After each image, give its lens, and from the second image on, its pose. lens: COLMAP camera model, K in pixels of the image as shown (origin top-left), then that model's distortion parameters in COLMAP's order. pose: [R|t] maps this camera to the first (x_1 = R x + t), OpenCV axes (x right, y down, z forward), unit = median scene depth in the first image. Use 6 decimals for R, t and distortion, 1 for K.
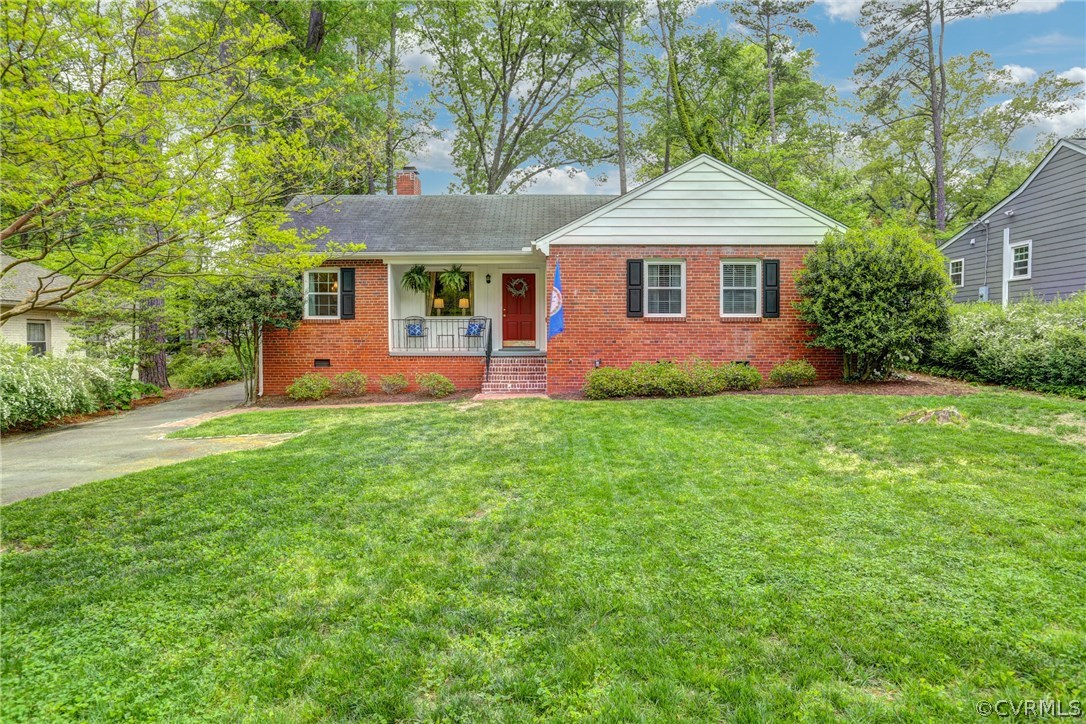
lens RADIAL K [[690.7, 0, 544.0], [0, 690.7, 360.8], [0, 0, 1]] dist [0.003536, 0.003550]
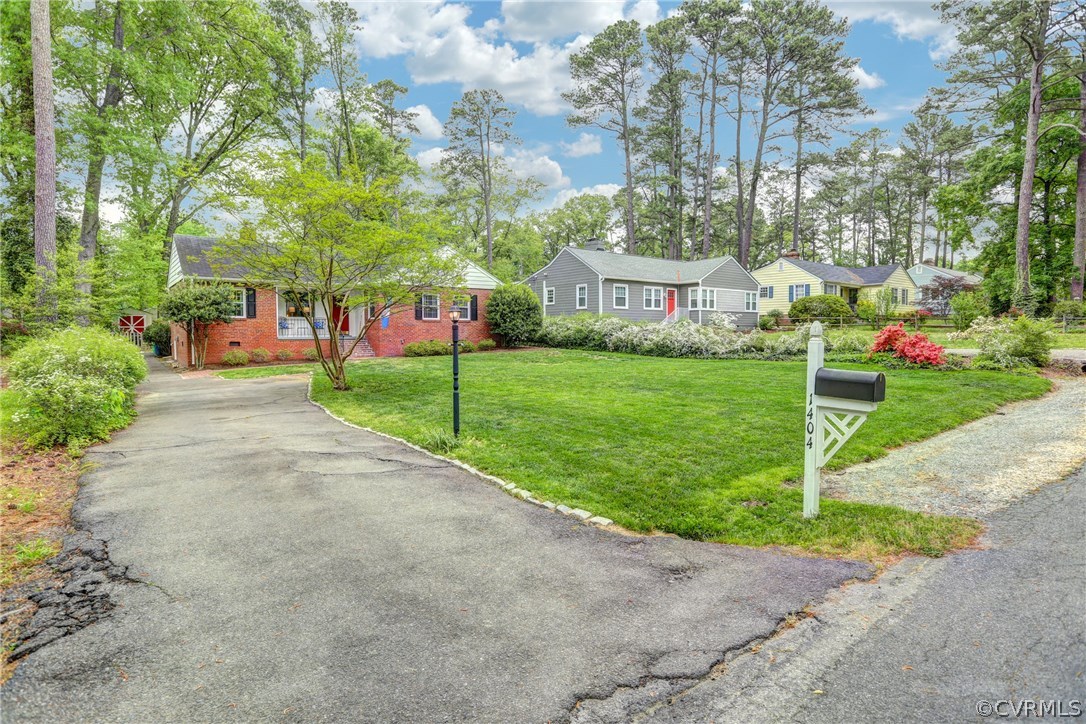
lens RADIAL K [[557.6, 0, 518.7], [0, 557.6, 361.5], [0, 0, 1]] dist [0.000414, -0.000008]
pose [[0.816833, -0.029719, 0.576108, -0.603523], [0.020563, 0.999537, 0.022408, 0.033608], [-0.576507, -0.006457, 0.817066, -0.569989]]
